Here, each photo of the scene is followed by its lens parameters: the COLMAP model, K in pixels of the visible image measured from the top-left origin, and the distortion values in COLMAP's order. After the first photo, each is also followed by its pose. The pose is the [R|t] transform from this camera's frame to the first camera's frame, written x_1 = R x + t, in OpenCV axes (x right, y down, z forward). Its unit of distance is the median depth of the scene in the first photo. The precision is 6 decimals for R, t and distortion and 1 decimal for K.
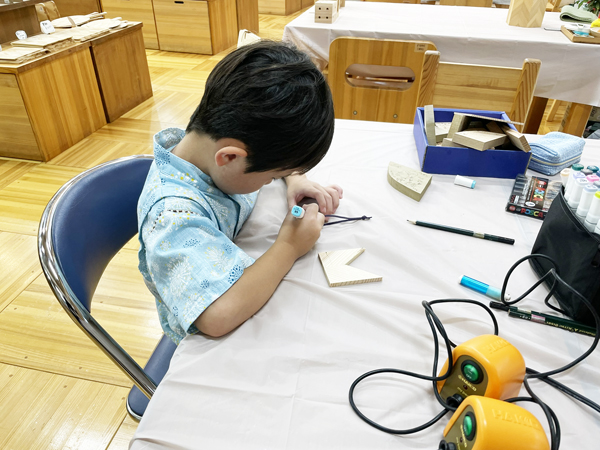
lens RADIAL K [[451.6, 0, 299.9], [0, 451.6, 224.9], [0, 0, 1]] dist [0.023110, -0.023274]
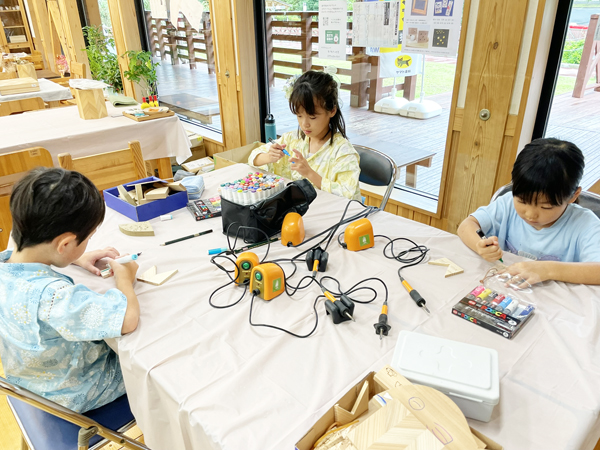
lens RADIAL K [[451.6, 0, 302.5], [0, 451.6, 224.7], [0, 0, 1]] dist [0.023110, -0.023274]
pose [[0.565557, -0.379463, 0.732224, -0.606749], [0.477777, 0.874443, 0.084139, 0.030973], [-0.672216, 0.302254, 0.675846, -0.496842]]
